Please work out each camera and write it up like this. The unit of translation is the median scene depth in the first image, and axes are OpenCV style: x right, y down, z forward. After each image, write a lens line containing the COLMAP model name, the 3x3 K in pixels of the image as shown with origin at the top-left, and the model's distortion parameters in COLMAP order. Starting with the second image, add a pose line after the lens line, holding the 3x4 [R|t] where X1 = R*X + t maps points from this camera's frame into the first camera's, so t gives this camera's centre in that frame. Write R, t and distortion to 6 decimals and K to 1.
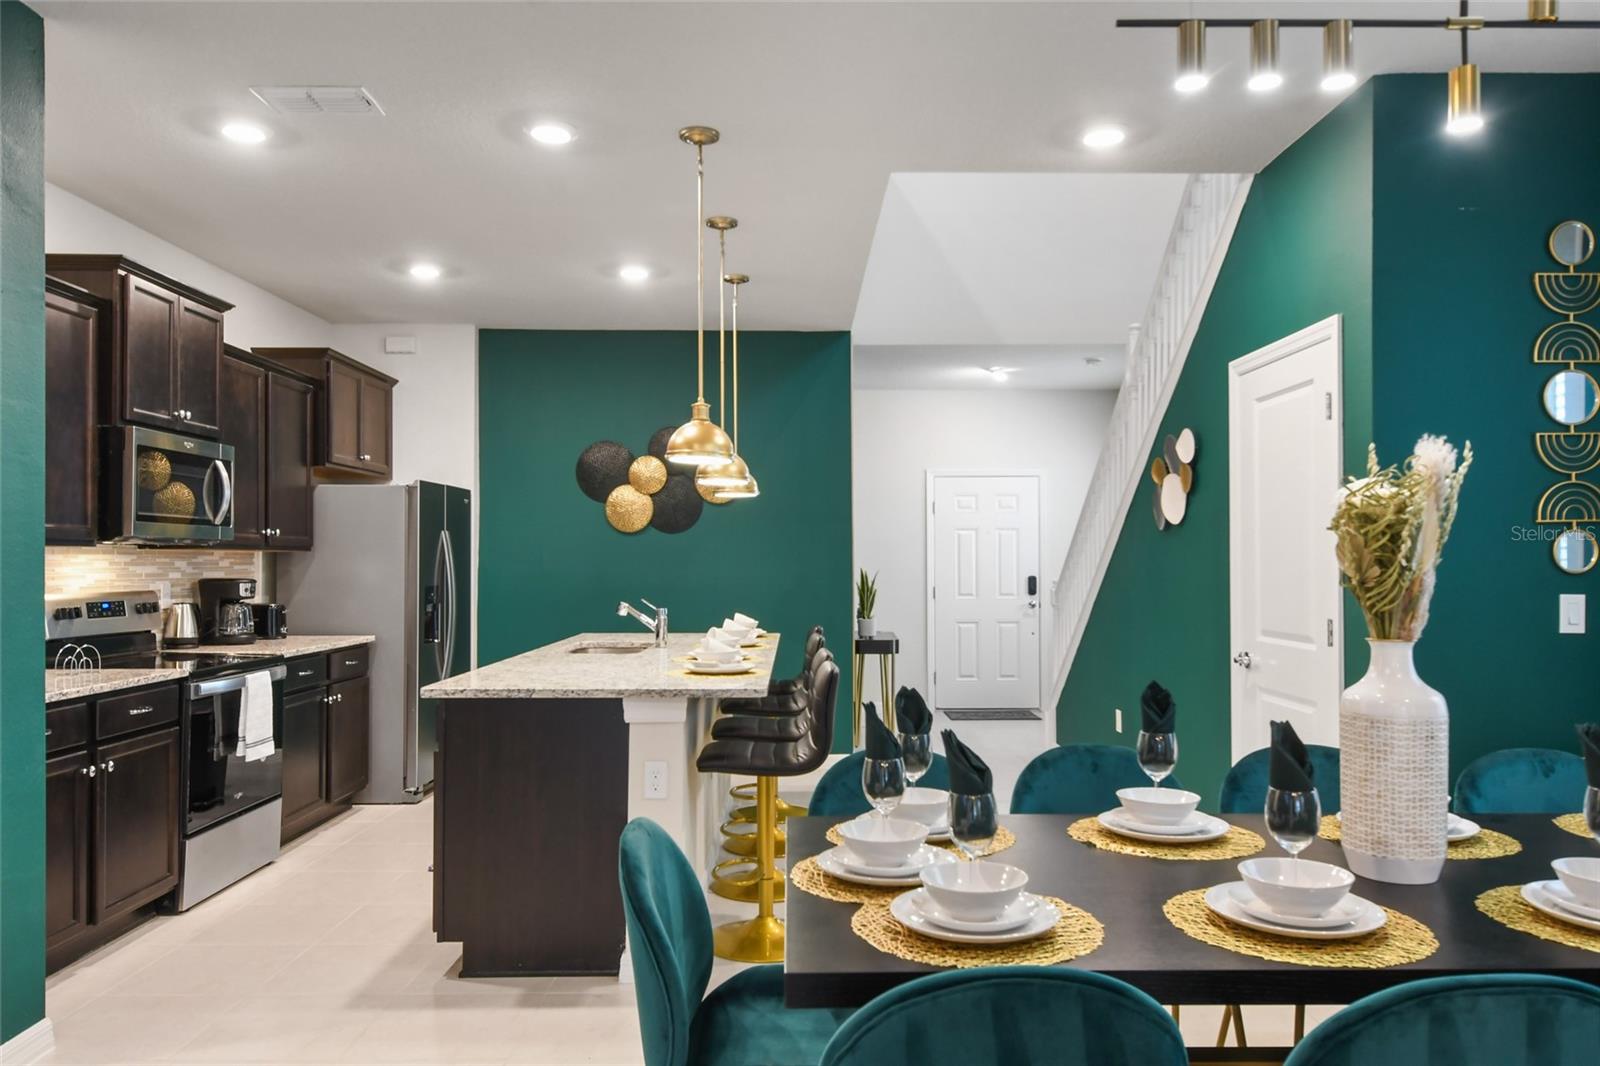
lens RADIAL K [[1118.3, 0, 803.4], [0, 1118.3, 549.1], [0, 0, 1]] dist [0.020154, -0.013511]
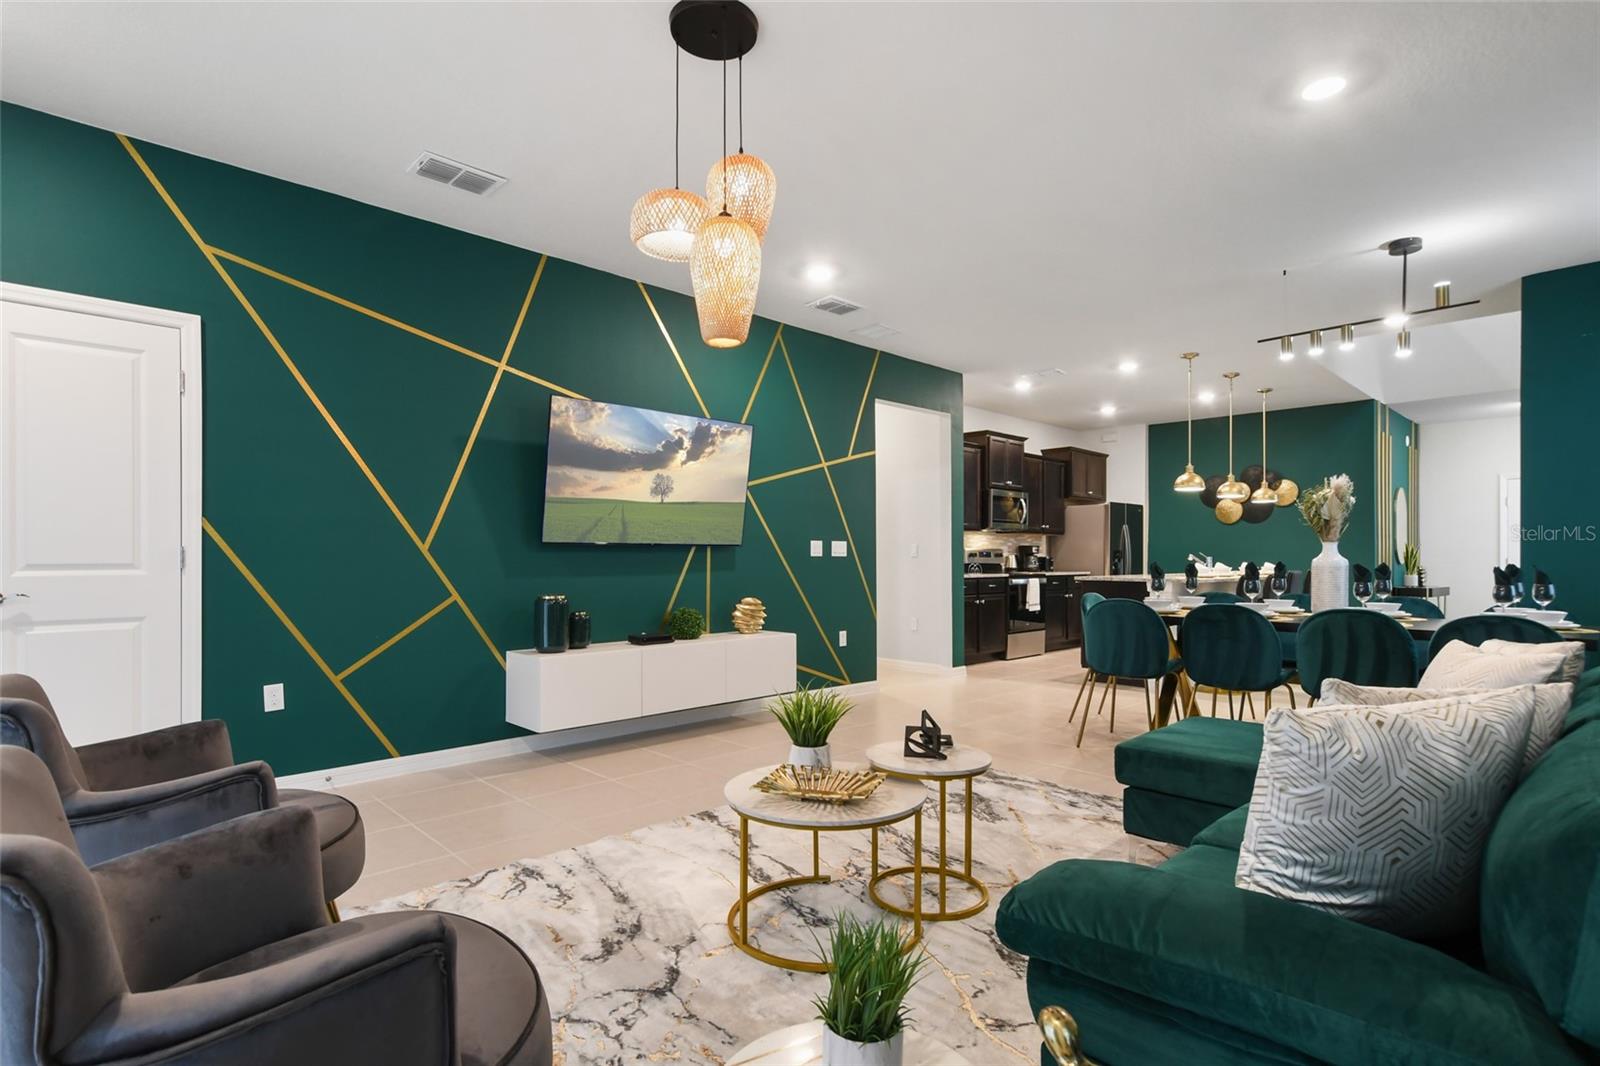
lens RADIAL K [[775.6, 0, 803.4], [0, 775.6, 557.9], [0, 0, 1]] dist [0.011331, -0.002698]
pose [[0.687412, 0.001496, -0.726266, 0.449292], [0.006189, 0.999949, 0.007918, 0.041563], [0.726242, -0.009938, 0.687368, -0.622157]]
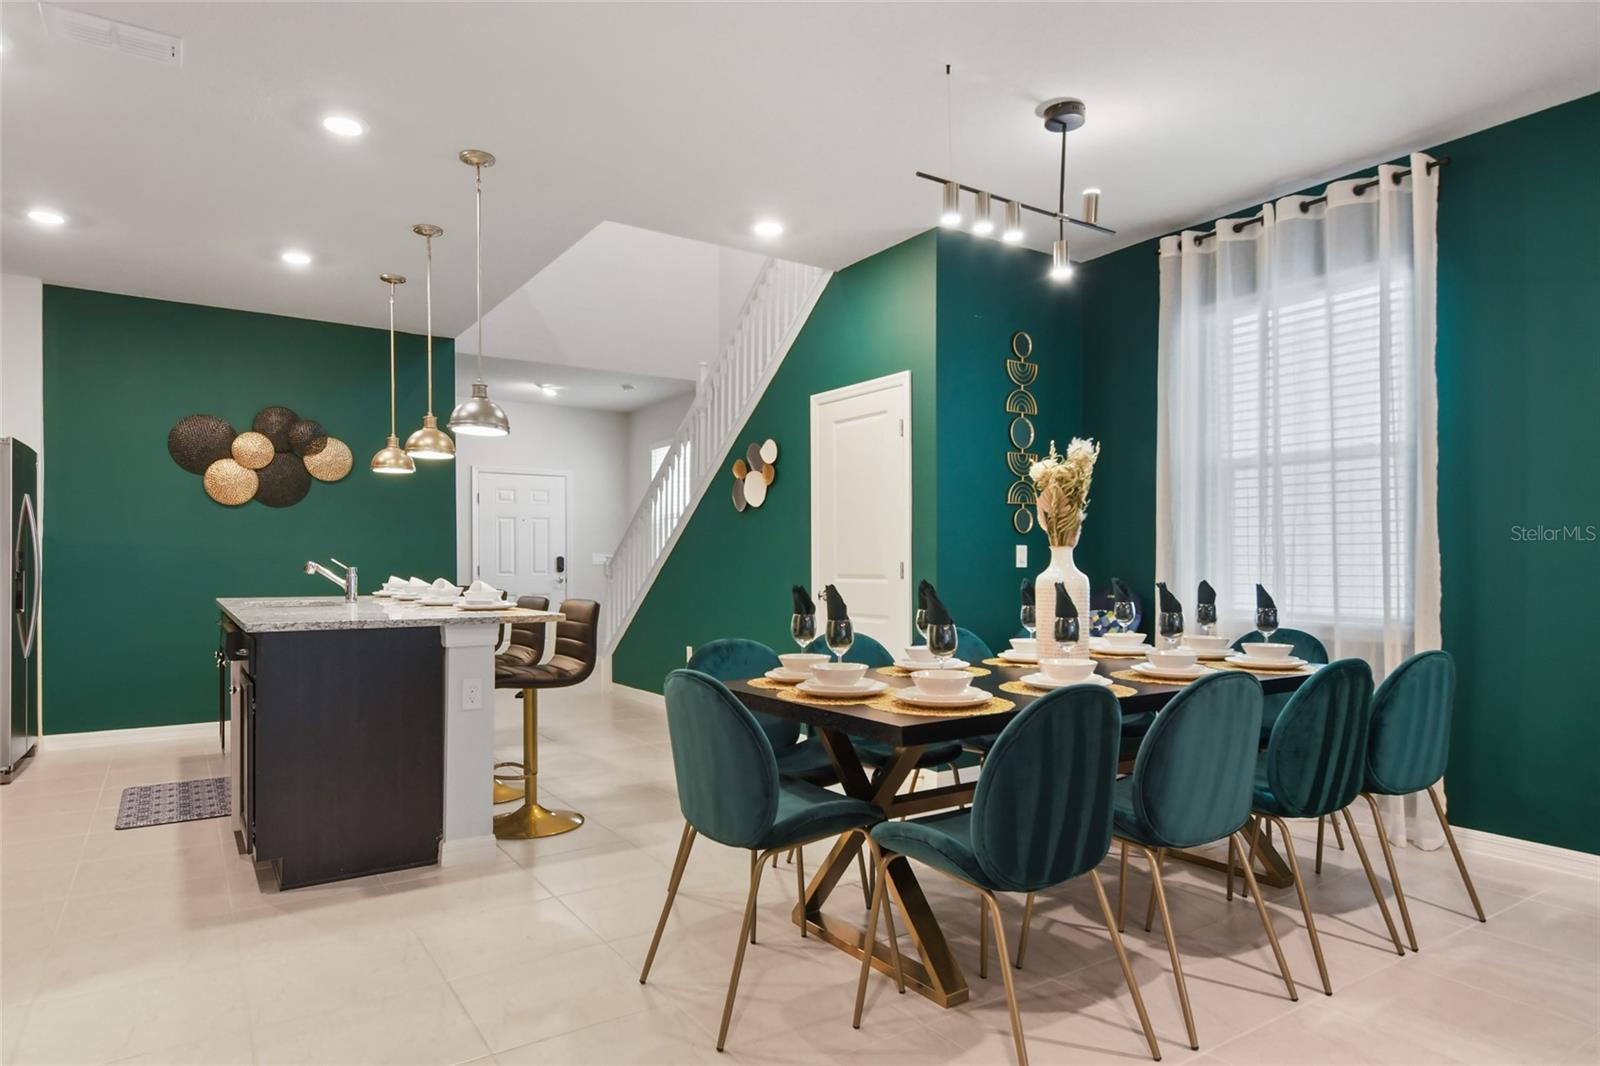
lens RADIAL K [[936.8, 0, 799.2], [0, 936.8, 557.6], [0, 0, 1]] dist [0.012741, 0.005042]
pose [[0.835764, 0.004487, 0.549070, -0.288568], [-0.007117, 0.999971, 0.002661, 0.040817], [-0.549042, -0.006132, 0.835772, -0.021883]]
